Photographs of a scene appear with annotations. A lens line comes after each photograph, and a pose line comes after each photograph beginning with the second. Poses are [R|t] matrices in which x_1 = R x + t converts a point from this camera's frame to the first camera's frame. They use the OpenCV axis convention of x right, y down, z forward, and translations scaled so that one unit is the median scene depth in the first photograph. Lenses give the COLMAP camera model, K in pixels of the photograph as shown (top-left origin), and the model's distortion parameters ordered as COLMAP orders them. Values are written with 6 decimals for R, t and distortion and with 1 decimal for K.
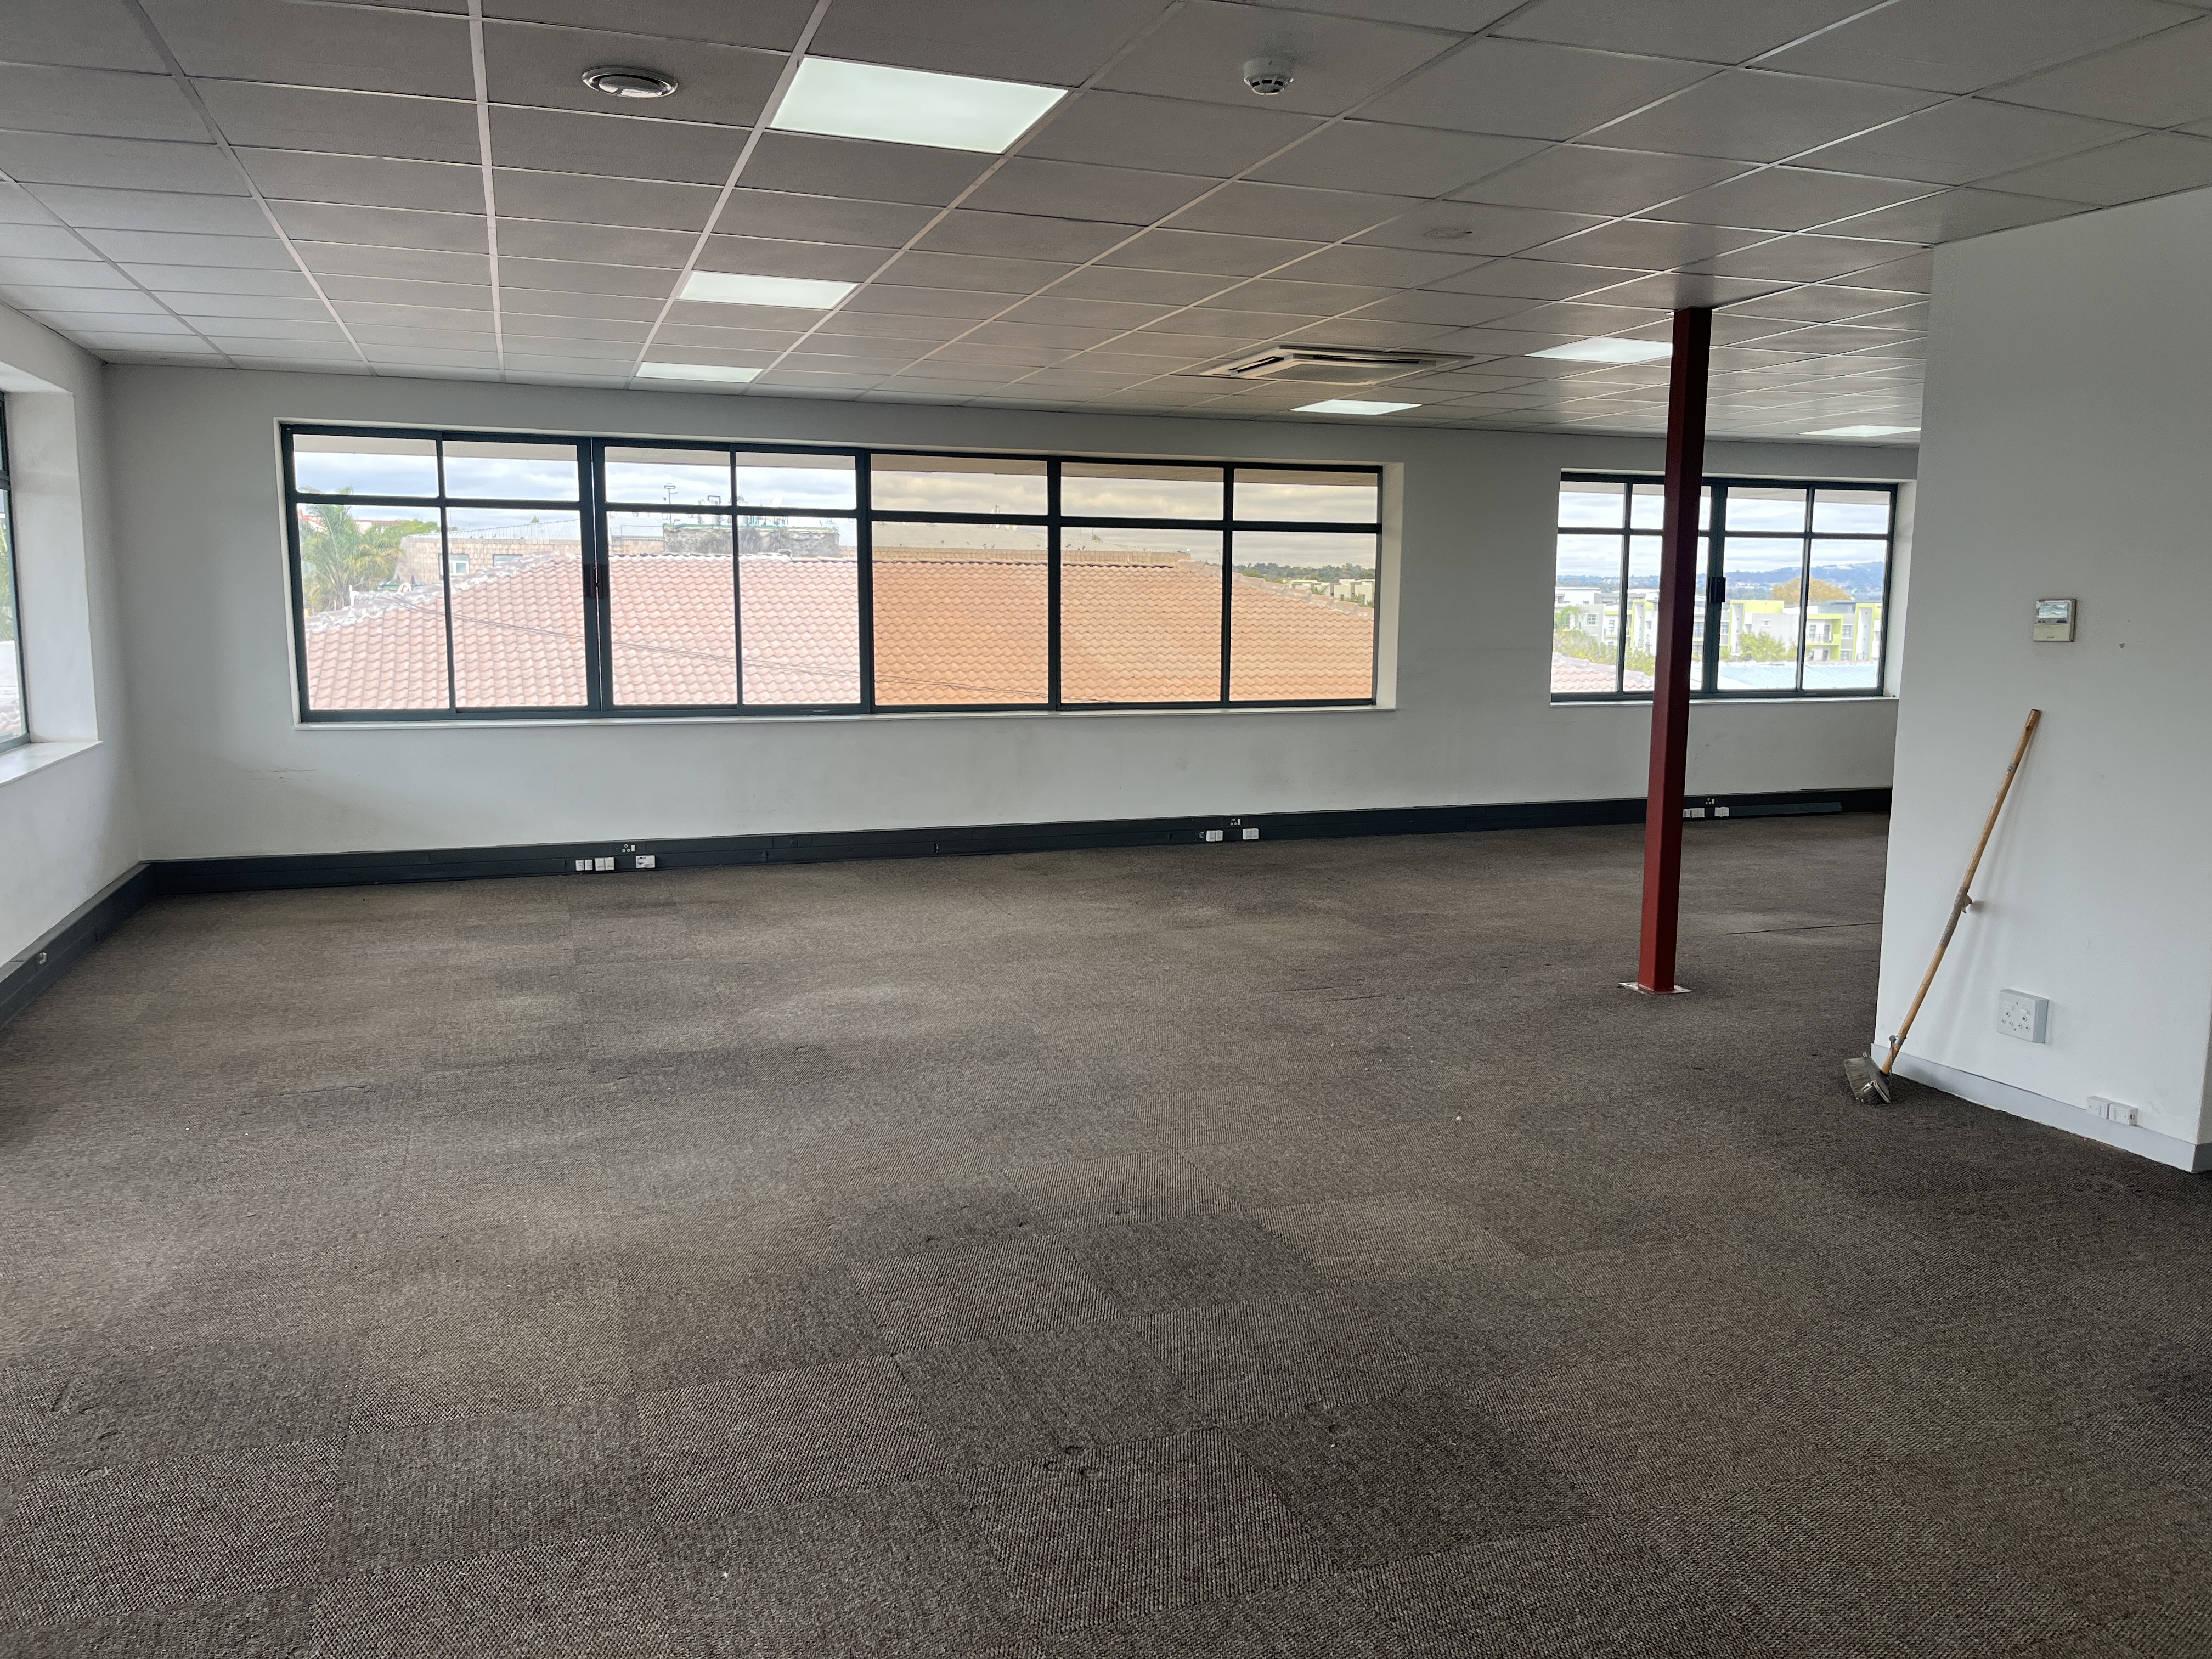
lens RADIAL K [[1695.7, 0, 1131.5], [0, 1695.7, 835.7], [0, 0, 1]] dist [0.070039, -0.098612]
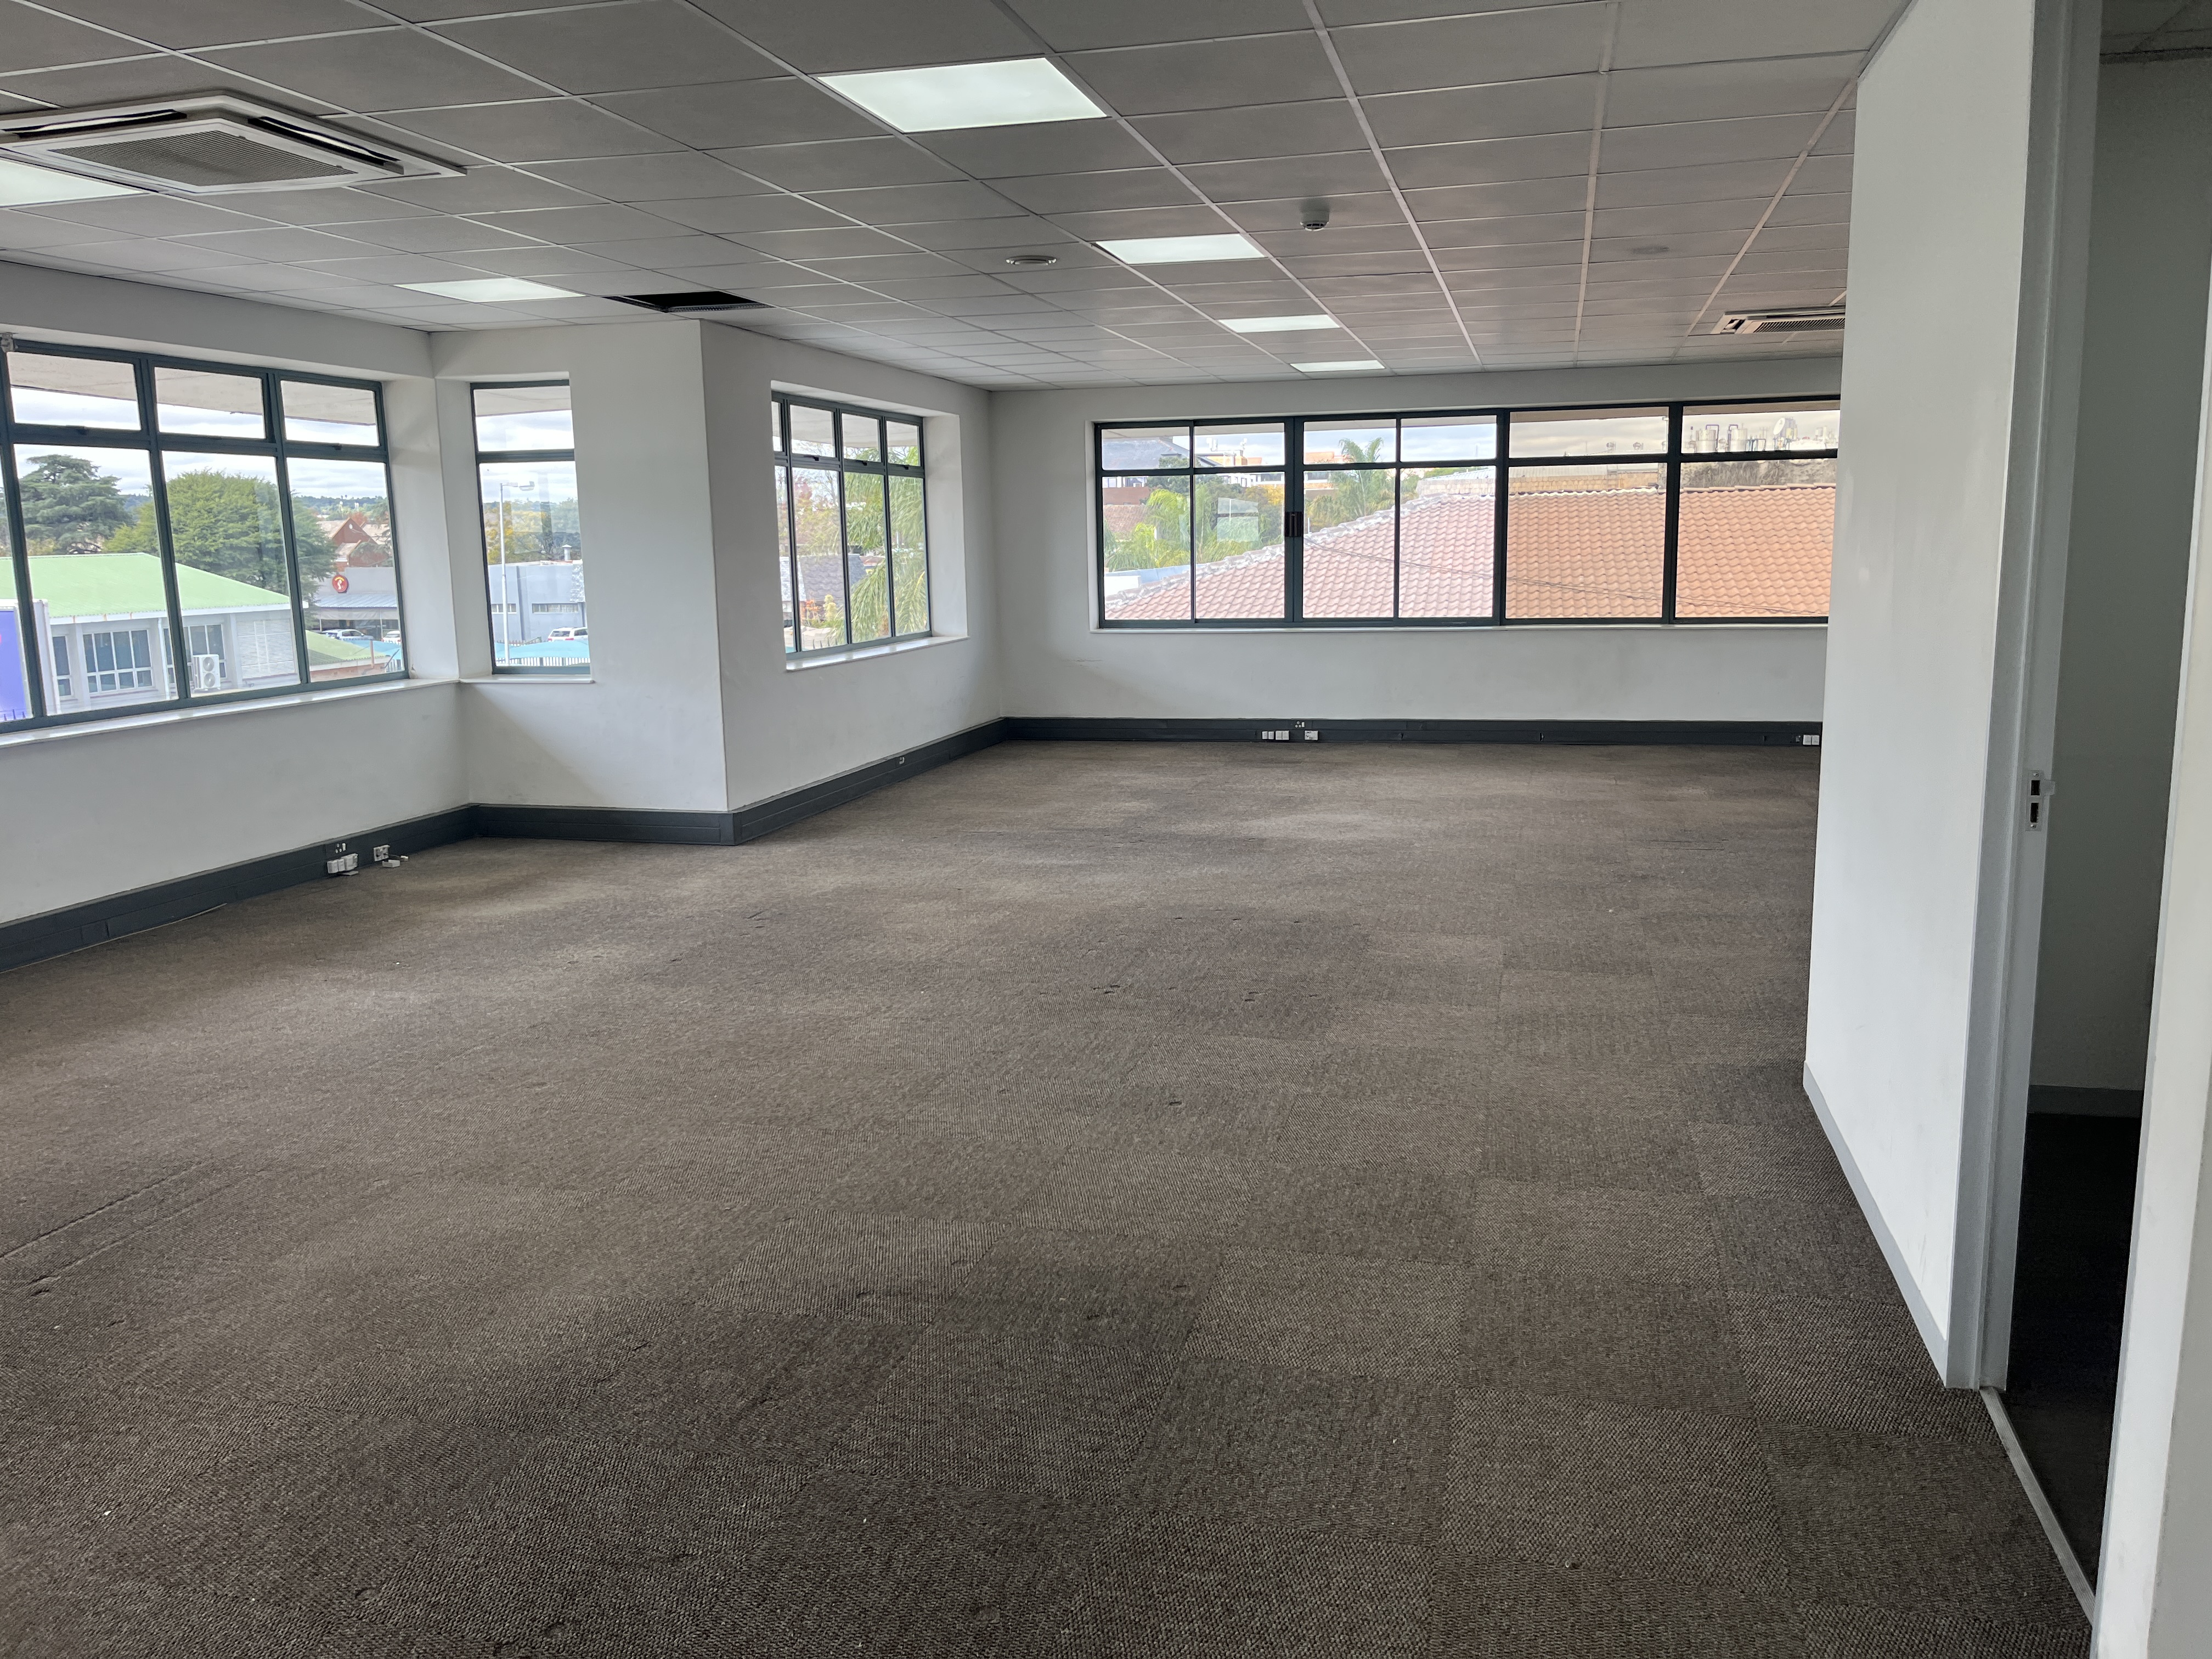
lens RADIAL K [[1664.9, 0, 1136.6], [0, 1664.9, 824.1], [0, 0, 1]] dist [0.064802, -0.096093]
pose [[0.828316, 0.069396, -0.555947, 0.332384], [-0.056638, 0.997588, 0.040138, 0.040368], [0.557392, -0.001760, 0.830248, -0.156680]]
